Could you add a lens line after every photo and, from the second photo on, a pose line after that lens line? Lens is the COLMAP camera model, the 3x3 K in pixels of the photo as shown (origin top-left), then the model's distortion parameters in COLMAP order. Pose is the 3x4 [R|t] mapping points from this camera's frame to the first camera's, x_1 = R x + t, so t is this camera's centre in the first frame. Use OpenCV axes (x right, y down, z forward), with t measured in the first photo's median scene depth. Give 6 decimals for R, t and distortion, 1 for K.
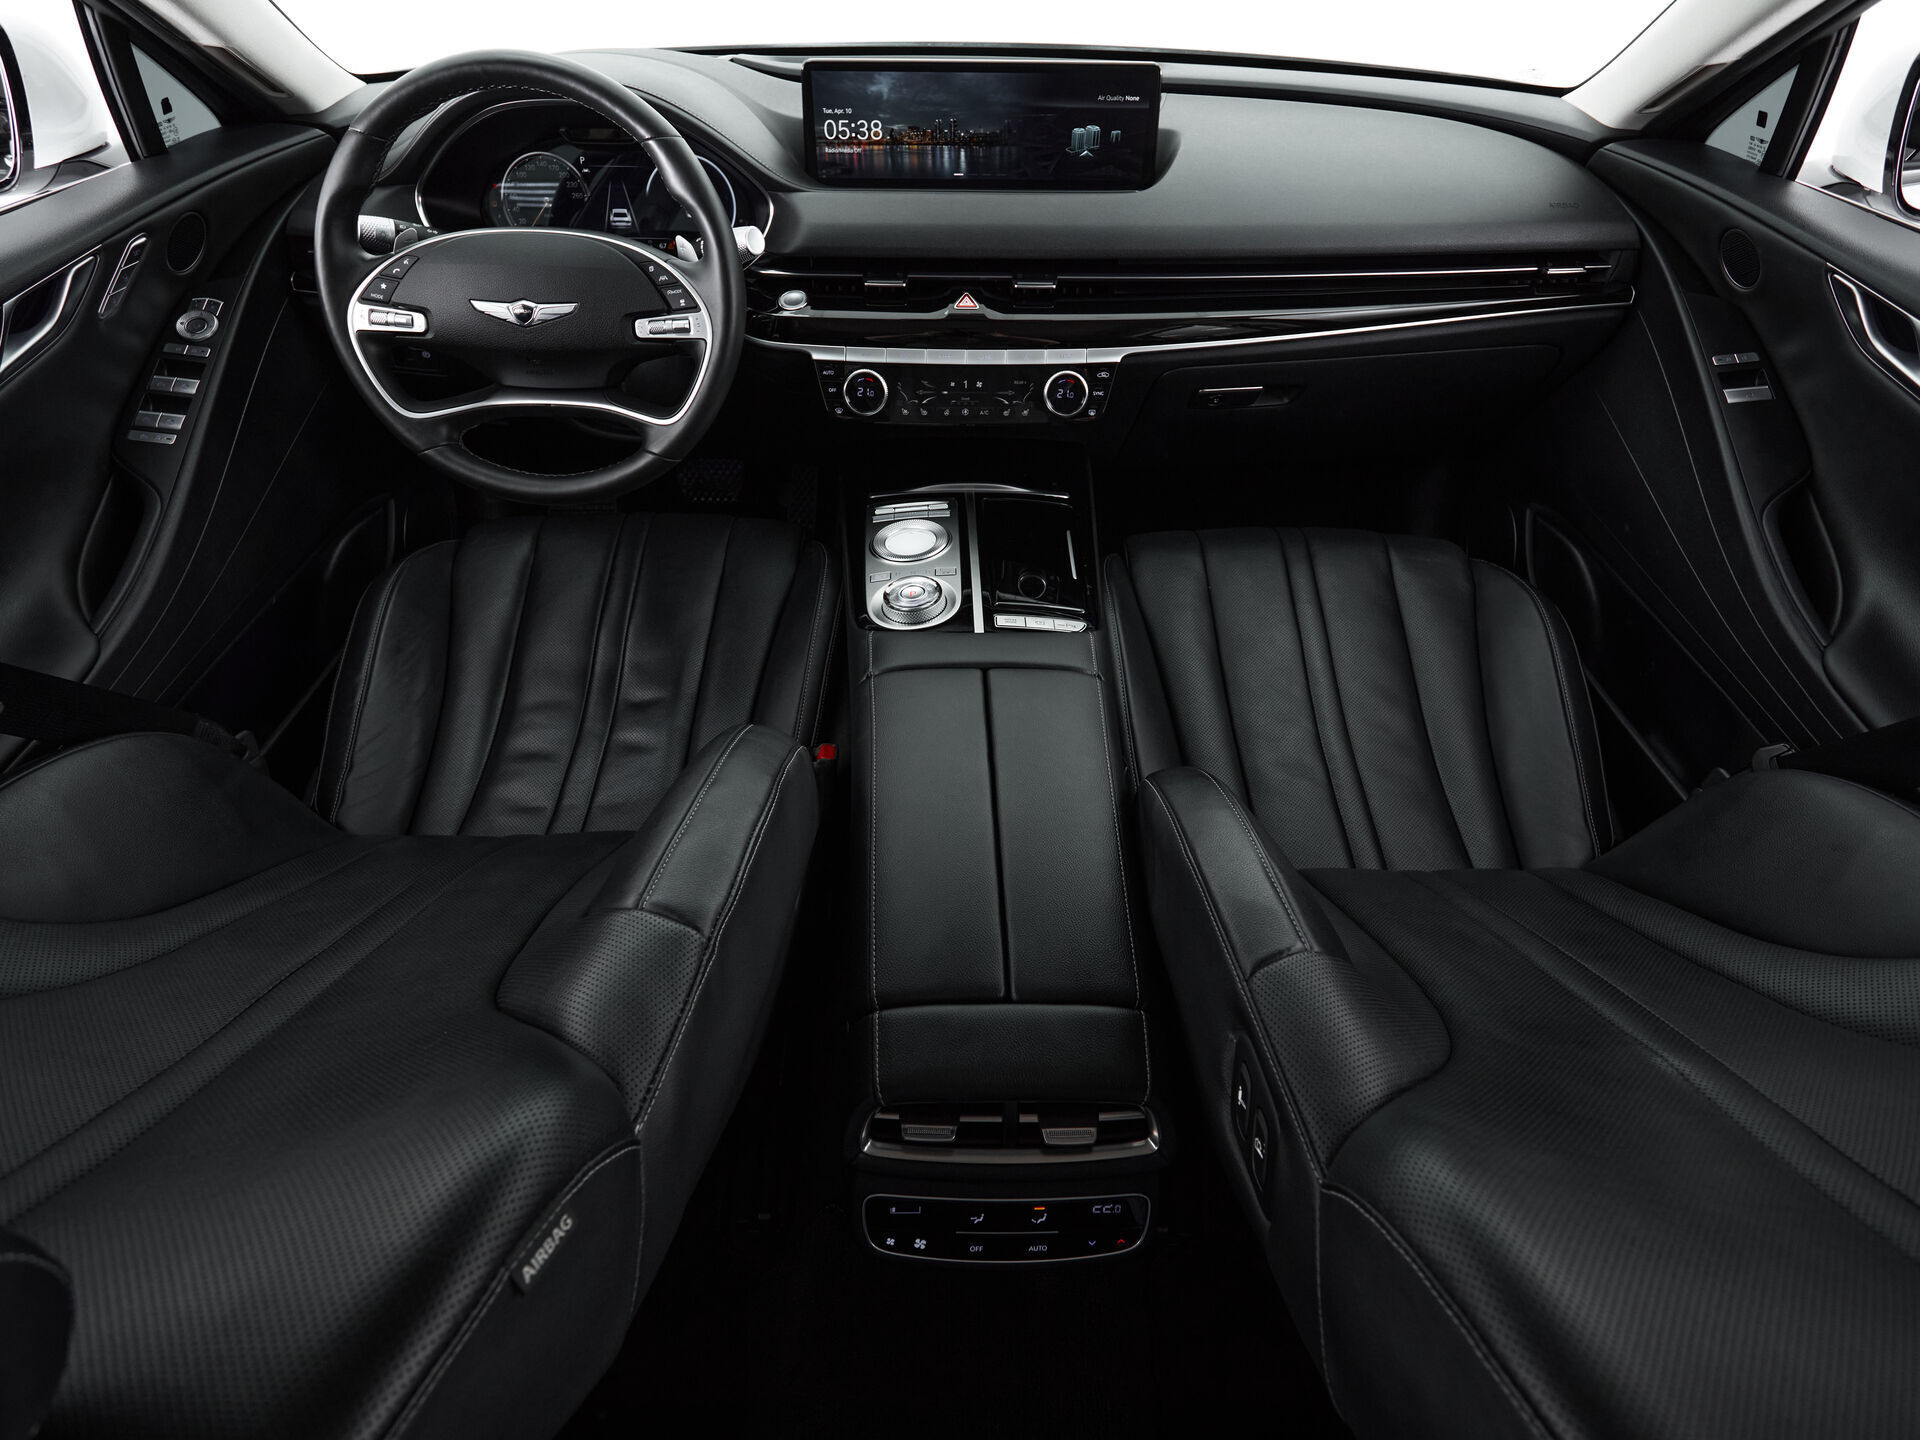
lens RADIAL K [[1038.0, 0, 965.6], [0, 1038.0, 723.8], [0, 0, 1]] dist [0.001539, -0.001308]
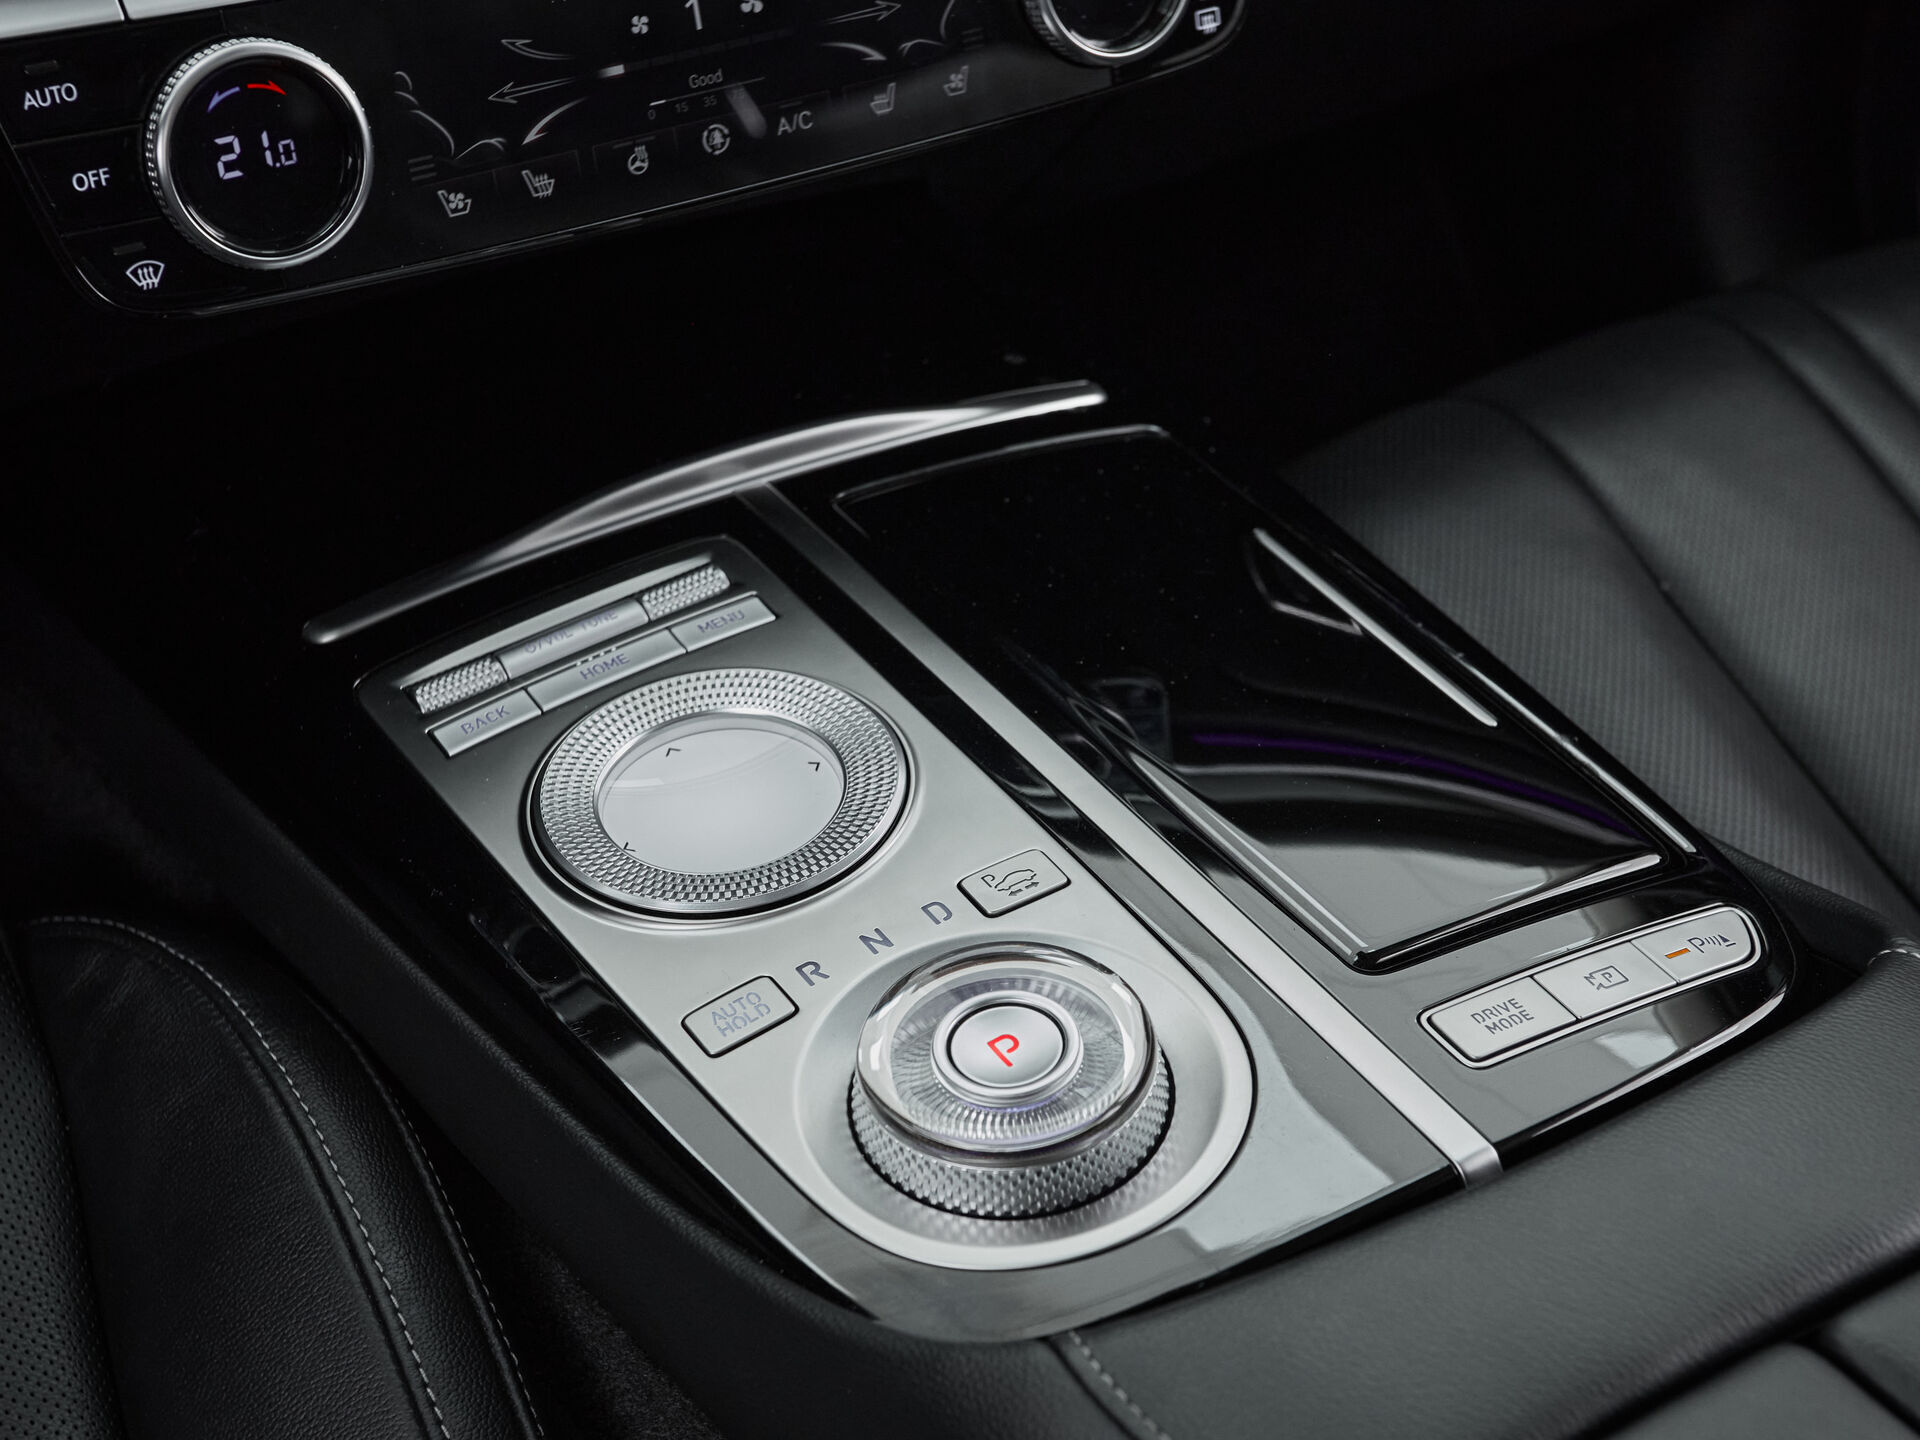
lens RADIAL K [[2897.6, 0, 955.3], [0, 2897.6, 734.4], [0, 0, 1]] dist [0.042005, 0.000000]
pose [[0.856329, -0.305350, 0.416487, -0.250510], [0.336033, 0.941850, -0.000386, -0.171811], [-0.392151, 0.140284, 0.909141, 0.463745]]
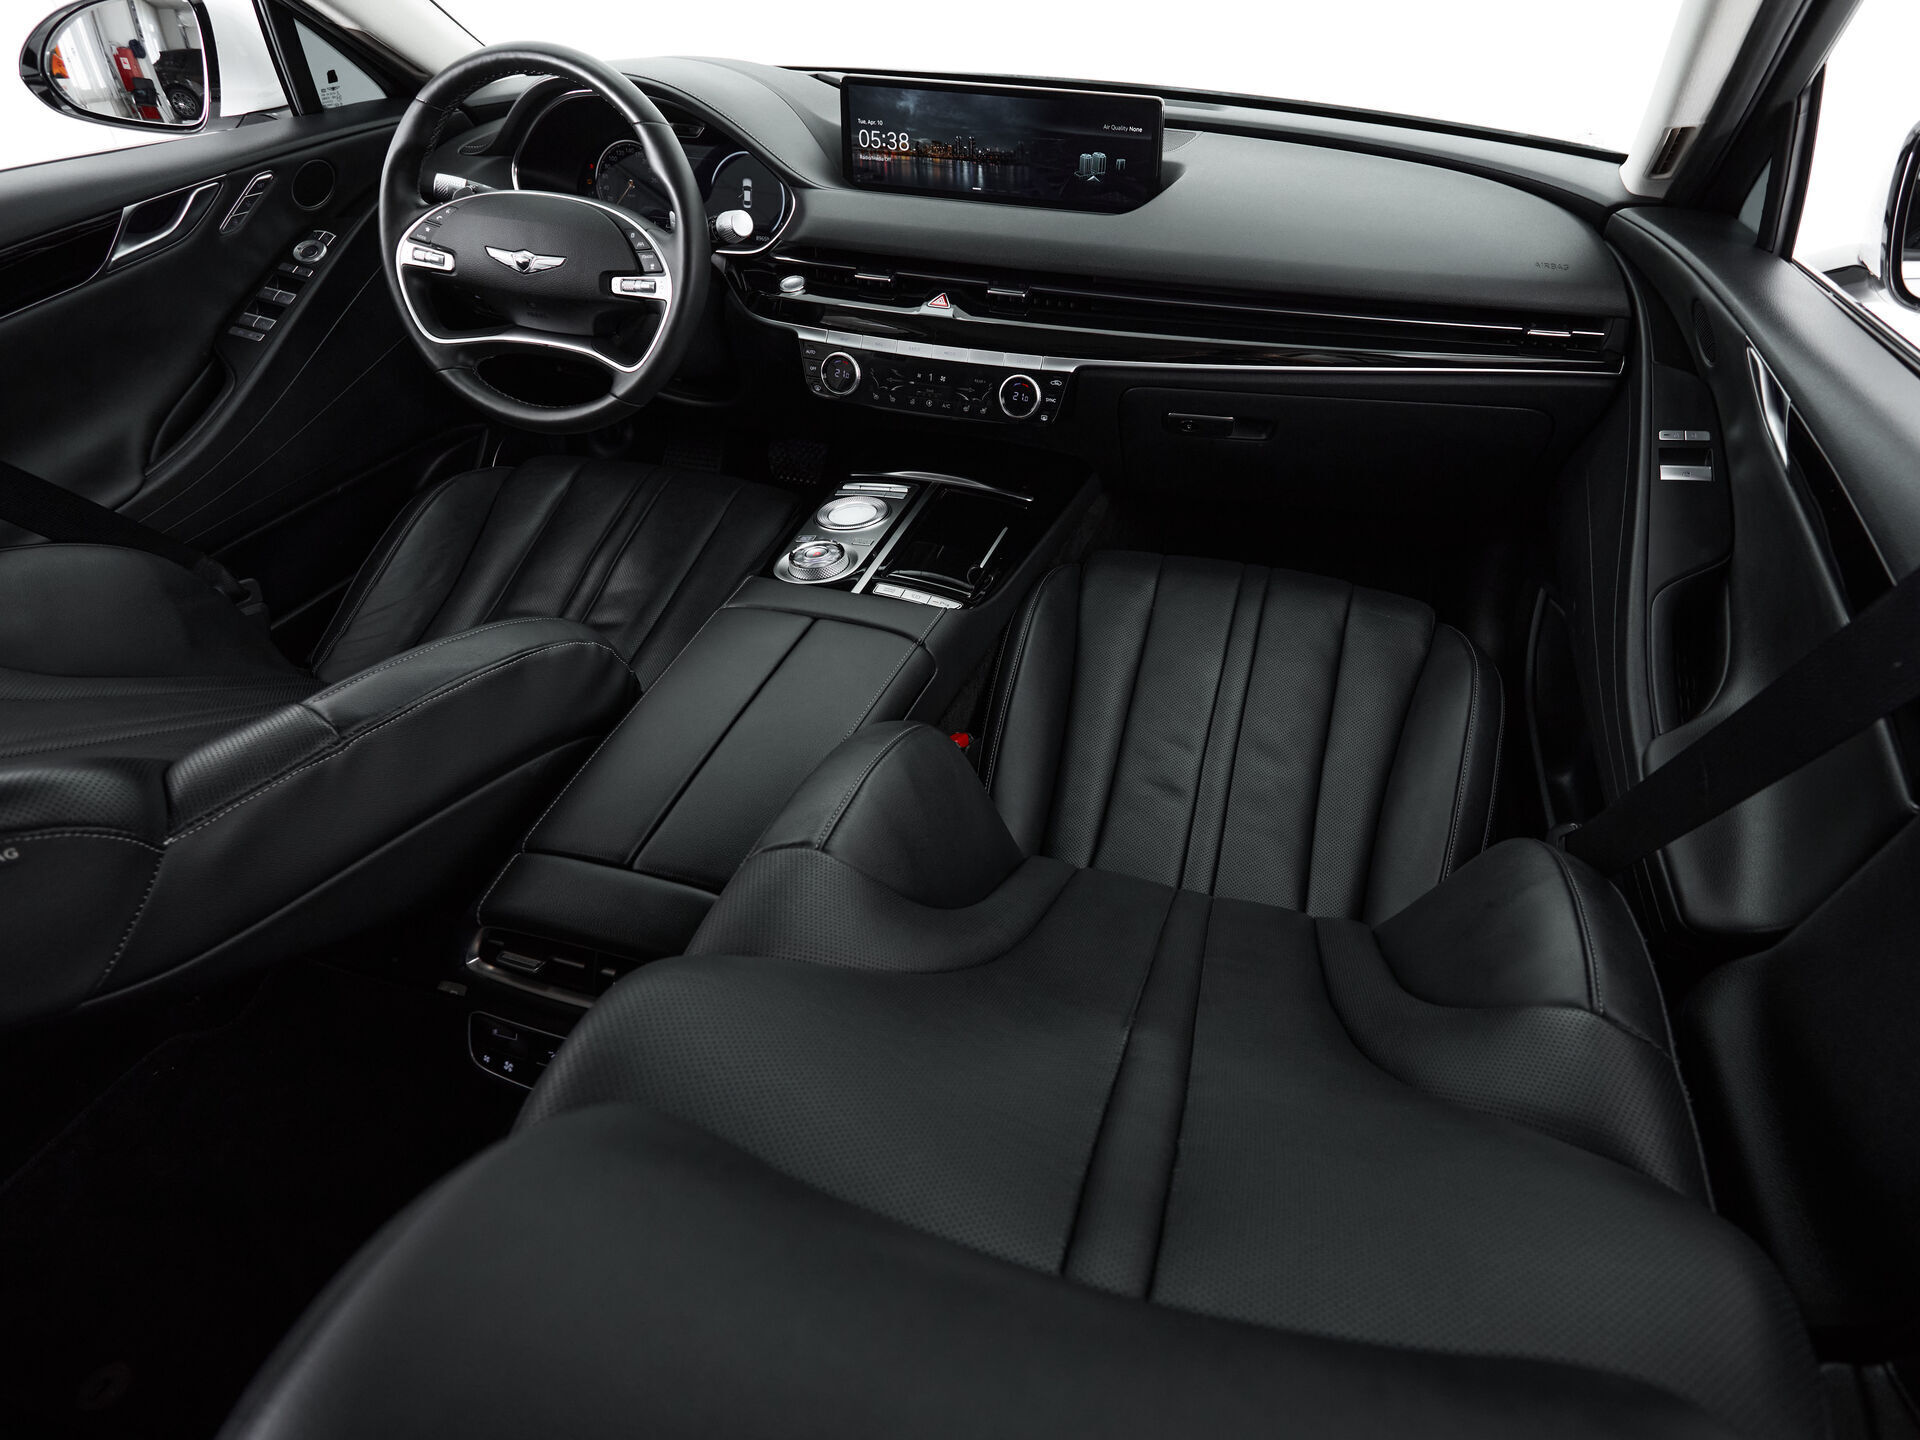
lens RADIAL K [[1098.7, 0, 1052.3], [0, 1098.7, 727.8], [0, 0, 1]] dist [0.006519, -0.002841]
pose [[0.965411, 0.174010, -0.194172, 0.404375], [-0.186447, 0.981312, -0.047584, 0.054539], [0.182263, 0.082141, 0.979813, -0.046690]]
